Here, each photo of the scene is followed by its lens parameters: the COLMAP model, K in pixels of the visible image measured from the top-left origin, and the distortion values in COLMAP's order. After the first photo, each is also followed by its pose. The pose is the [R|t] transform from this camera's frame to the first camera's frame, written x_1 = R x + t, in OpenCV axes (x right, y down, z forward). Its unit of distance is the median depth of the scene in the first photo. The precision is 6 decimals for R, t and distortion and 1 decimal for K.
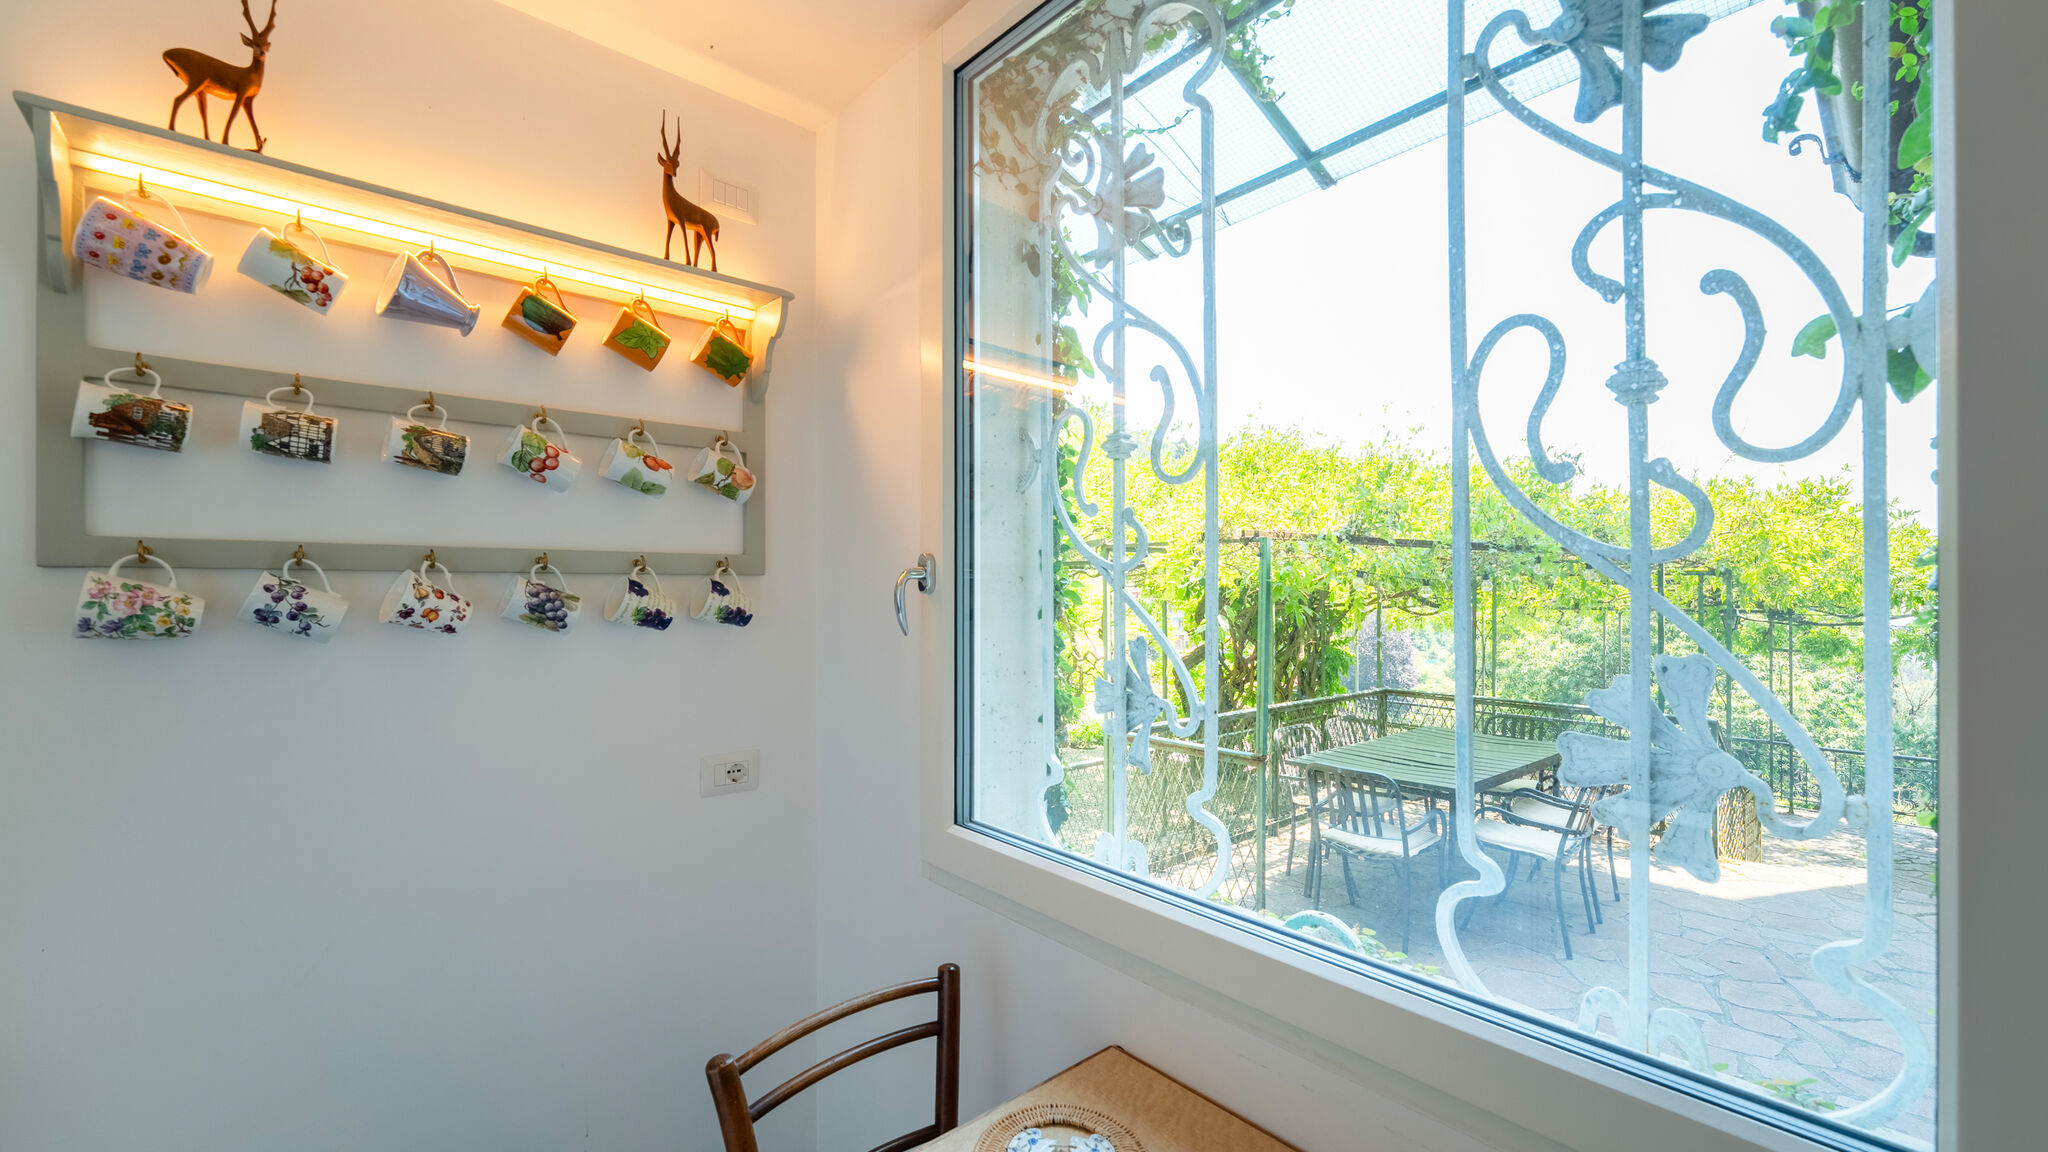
lens RADIAL K [[833.4, 0, 1038.7], [0, 833.4, 602.2], [0, 0, 1]] dist [-0.003809, -0.000516]
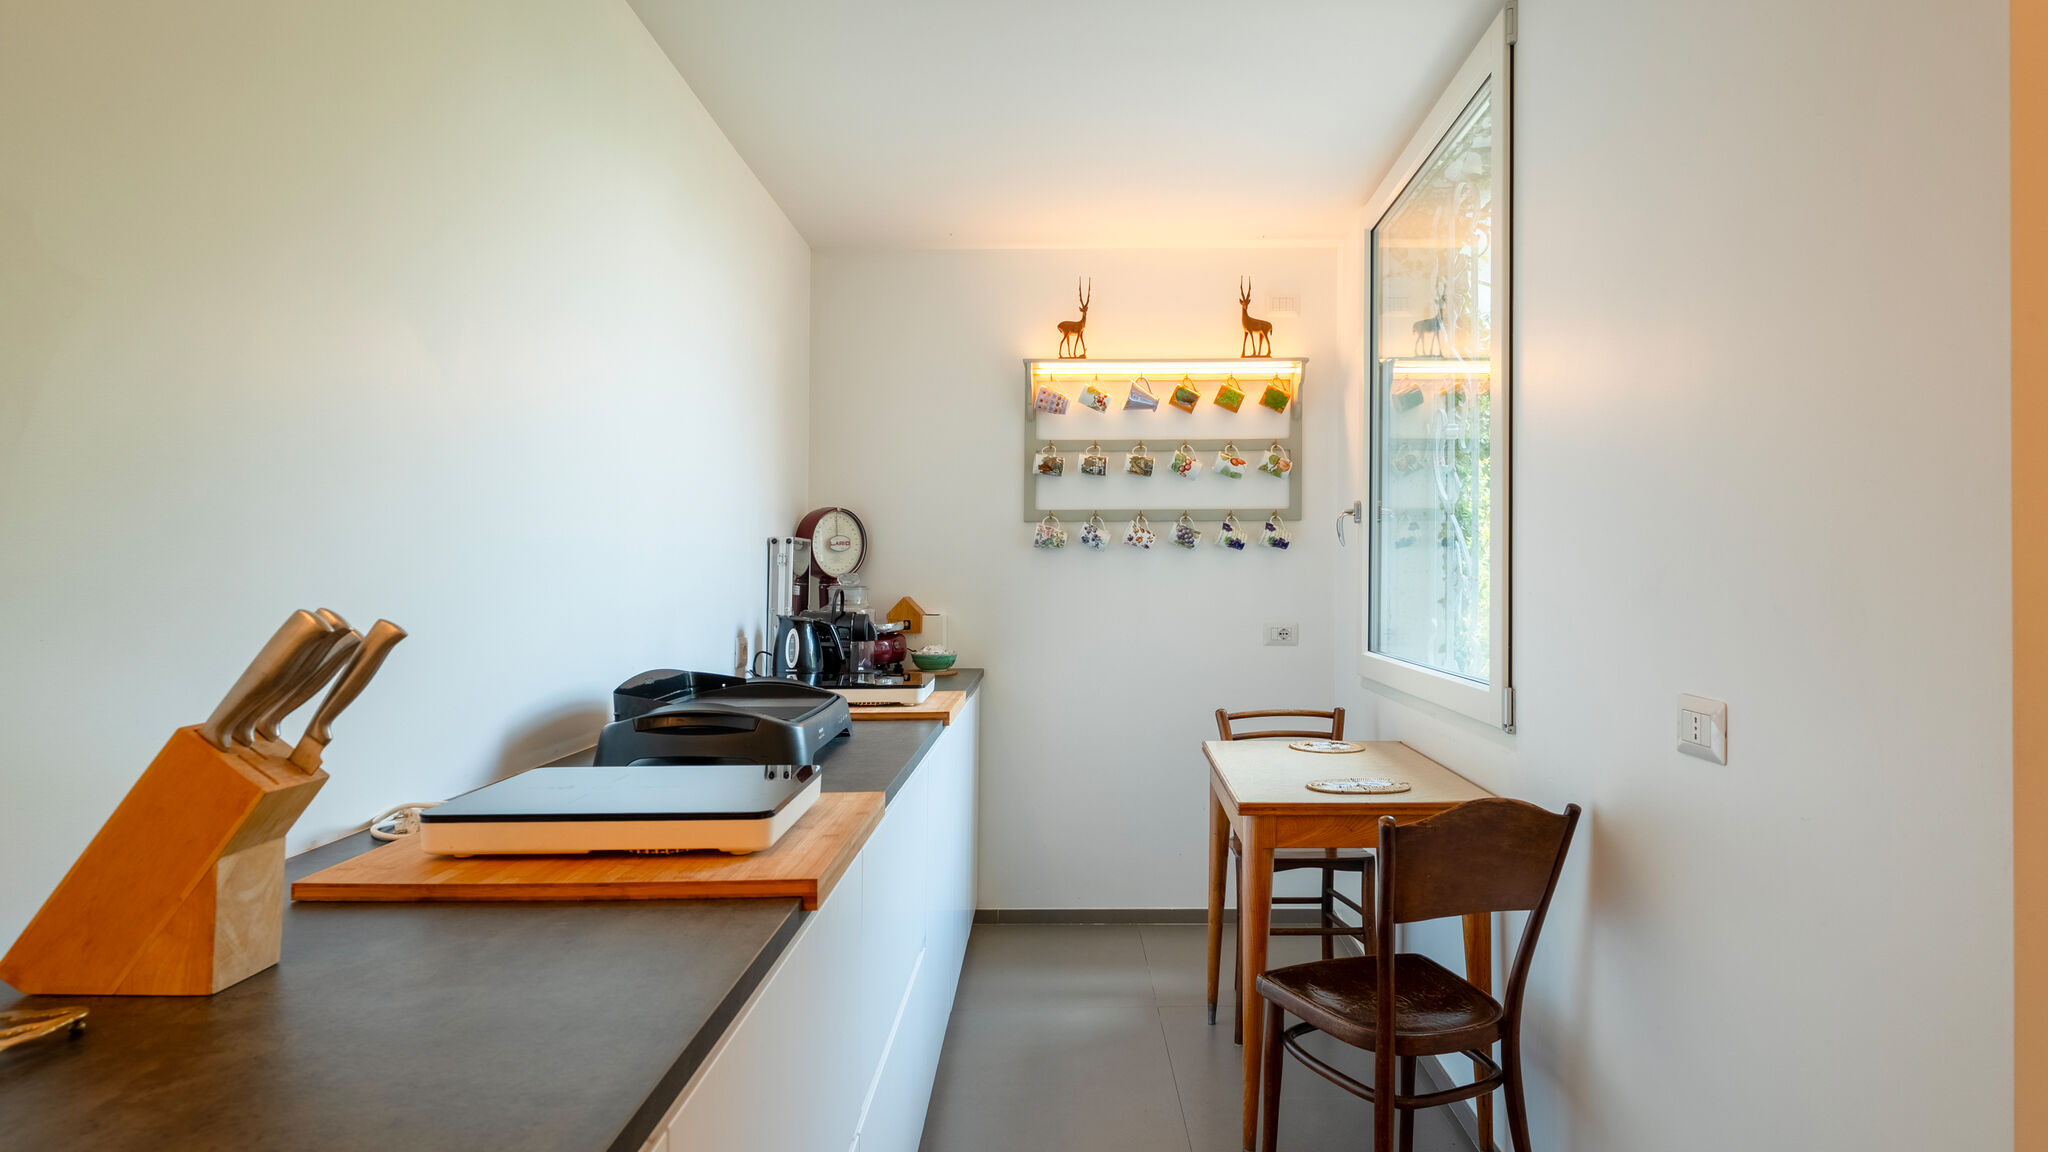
lens RADIAL K [[1193.8, 0, 1022.0], [0, 1193.8, 581.0], [0, 0, 1]] dist [0.032502, -0.000029]
pose [[0.698756, -0.007247, -0.715324, 1.324831], [-0.009980, 0.999753, -0.019877, 0.189732], [0.715291, 0.021028, 0.698510, -1.445839]]
